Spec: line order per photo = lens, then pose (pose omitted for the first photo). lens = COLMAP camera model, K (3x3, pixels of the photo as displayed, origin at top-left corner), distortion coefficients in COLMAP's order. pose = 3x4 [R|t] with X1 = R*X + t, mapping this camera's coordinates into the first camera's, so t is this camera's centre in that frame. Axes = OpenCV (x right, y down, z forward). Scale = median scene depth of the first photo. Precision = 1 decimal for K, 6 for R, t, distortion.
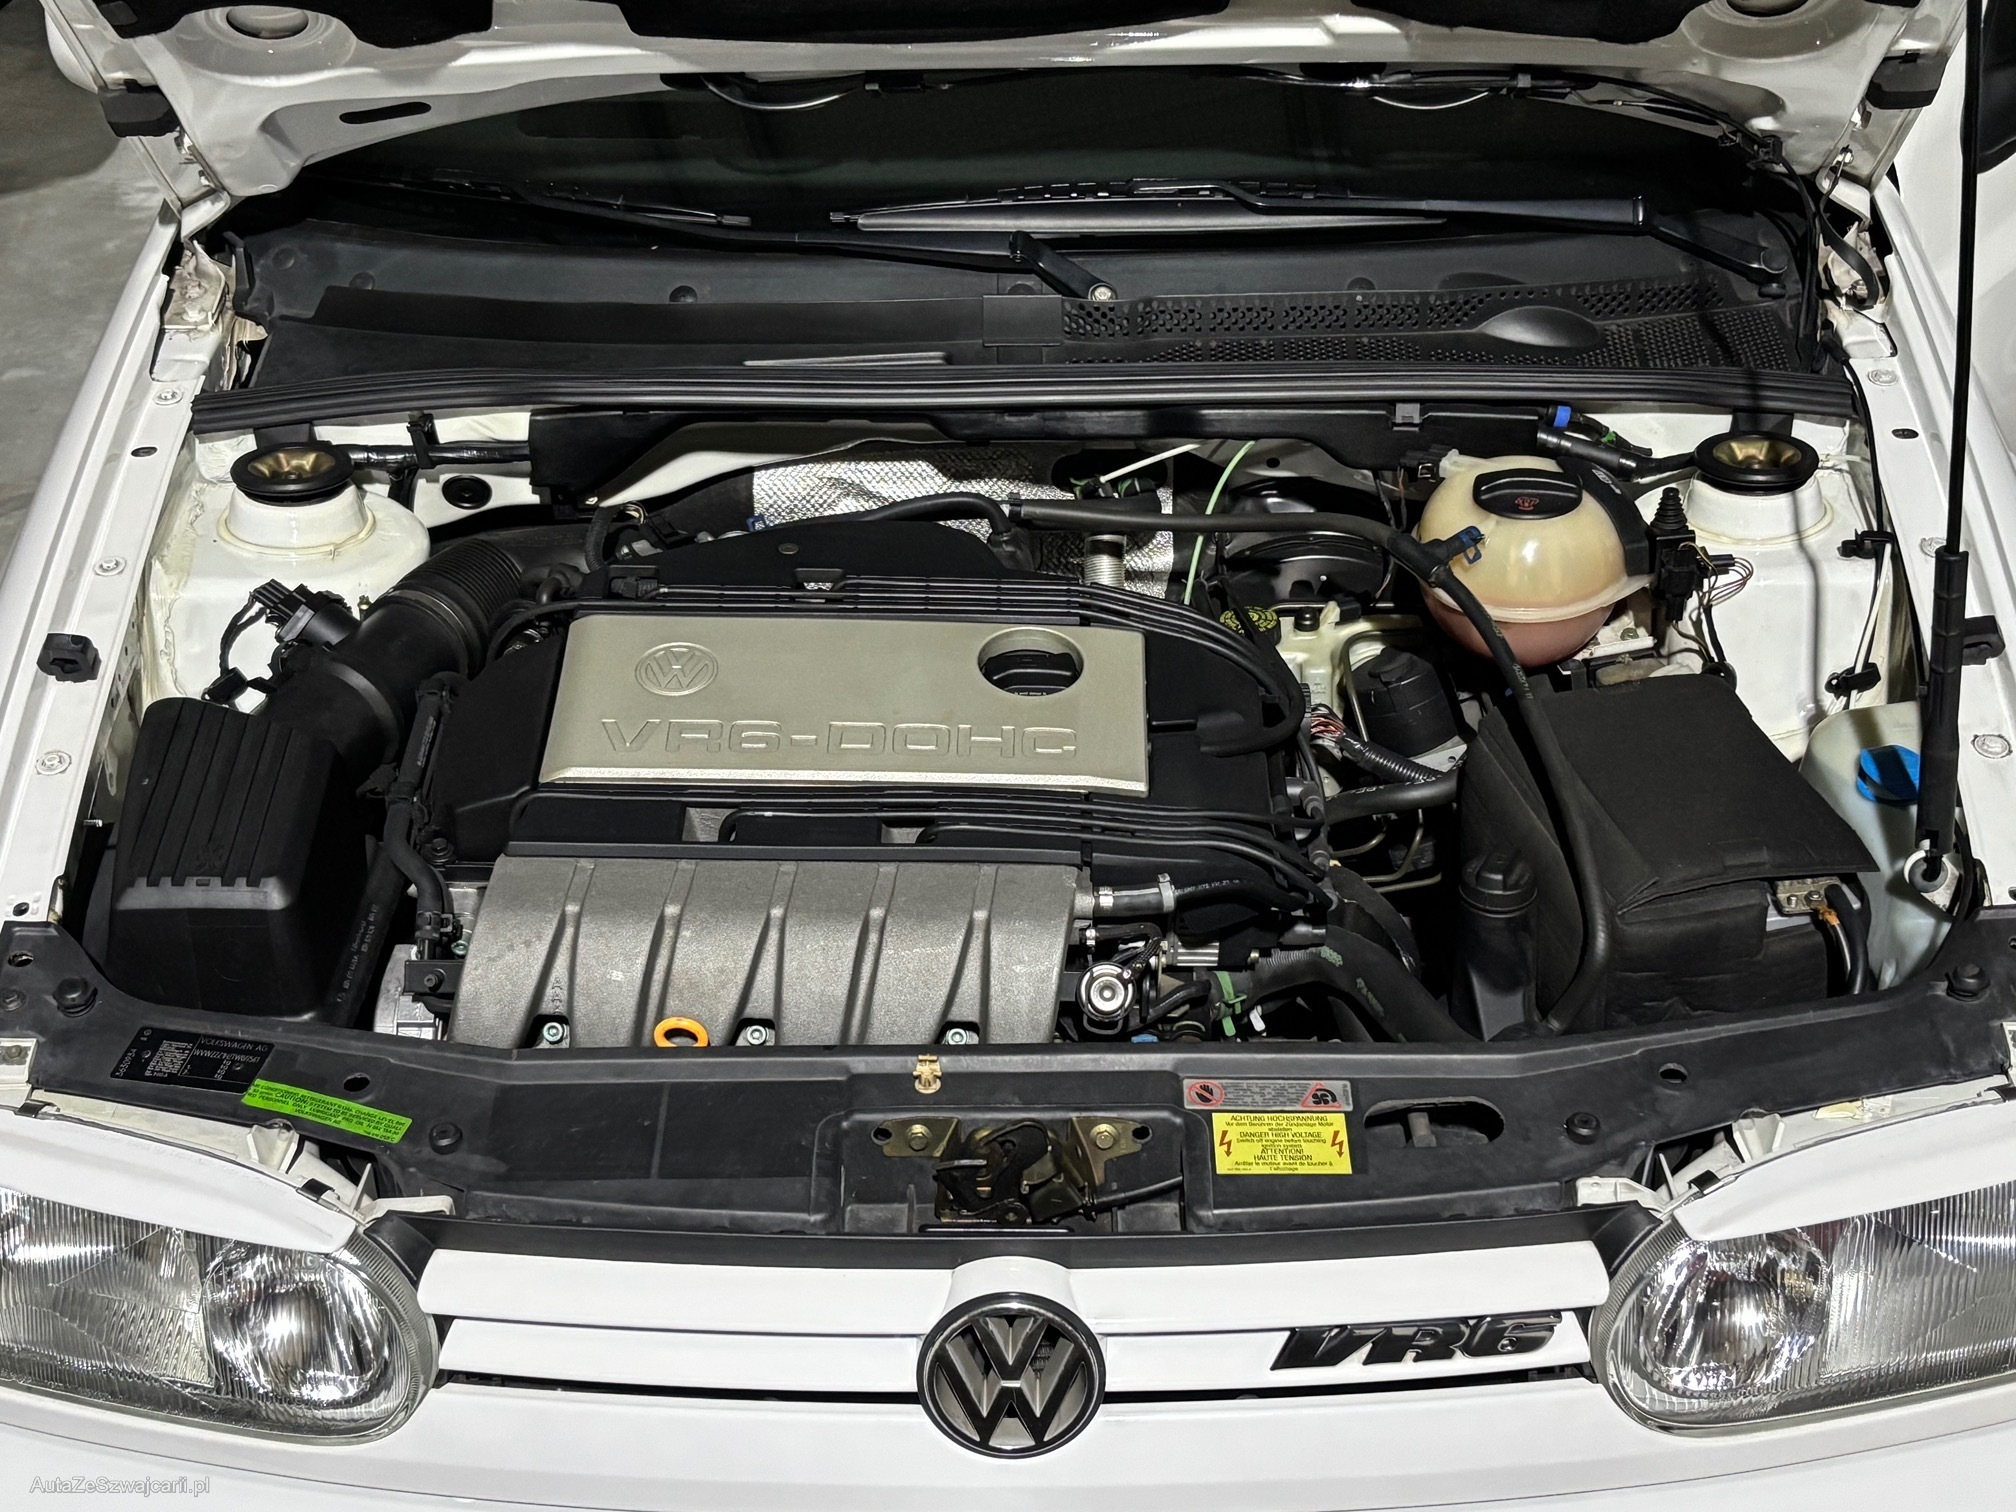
lens RADIAL K [[2782.8, 0, 1008.0], [0, 2782.8, 756.0], [0, 0, 1]] dist [0.037942, 0.026401]
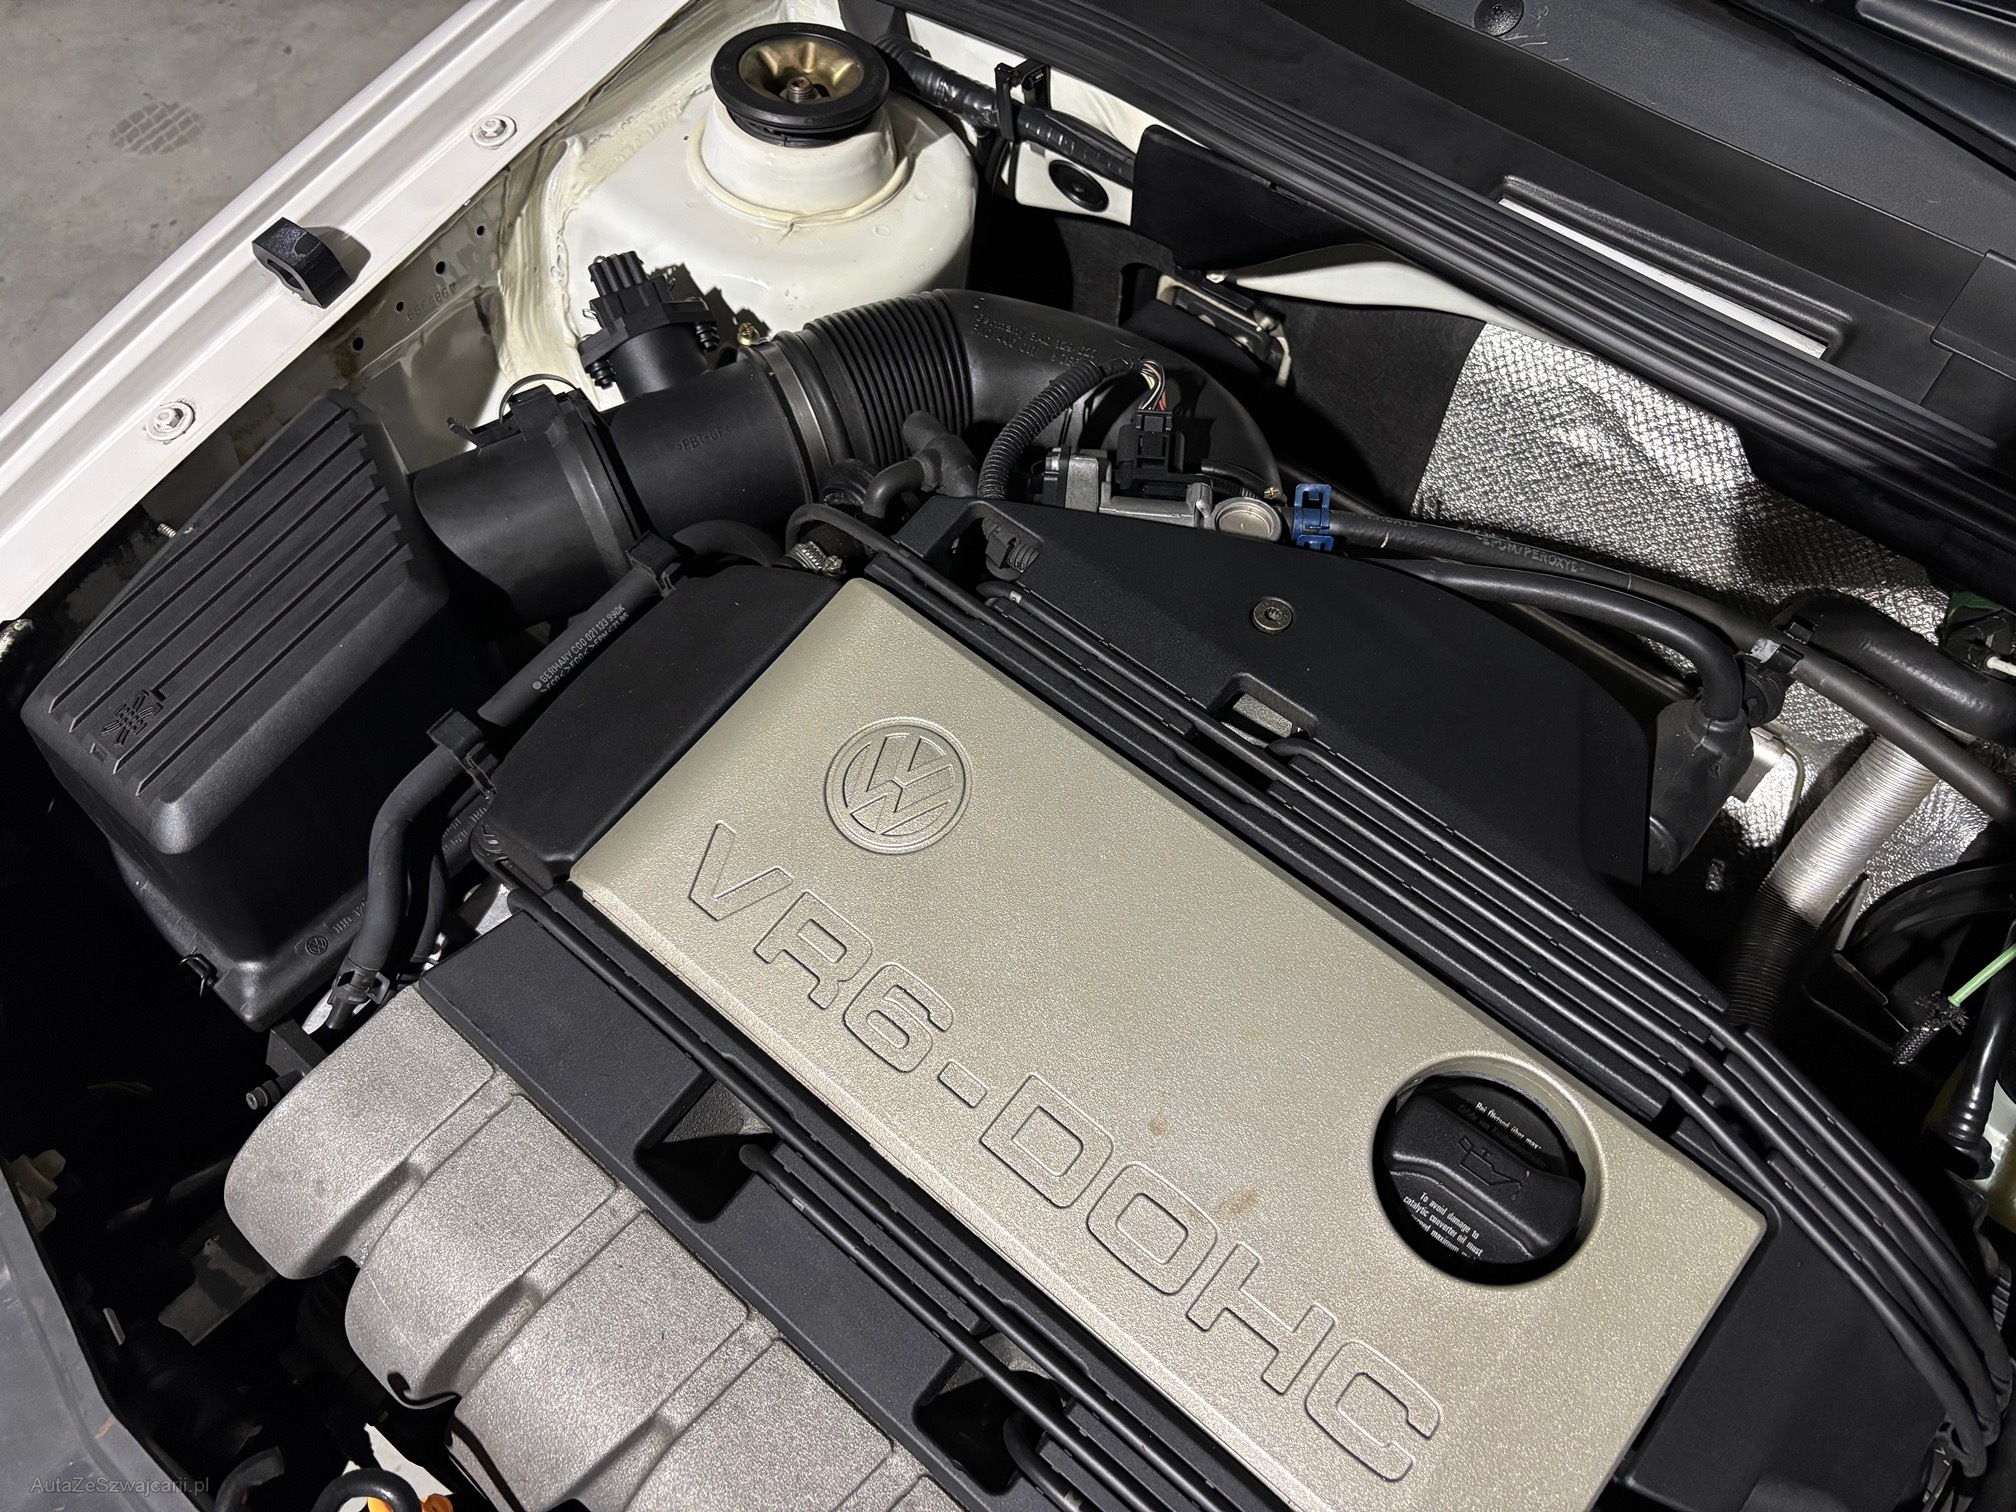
lens RADIAL K [[1528.7, 0, 1008.0], [0, 1528.7, 756.0], [0, 0, 1]] dist [-0.013821, -0.002784]
pose [[0.774300, 0.539739, -0.330366, -0.006240], [-0.353523, 0.801931, 0.481589, -0.167659], [0.524863, -0.256102, 0.811745, 0.689437]]
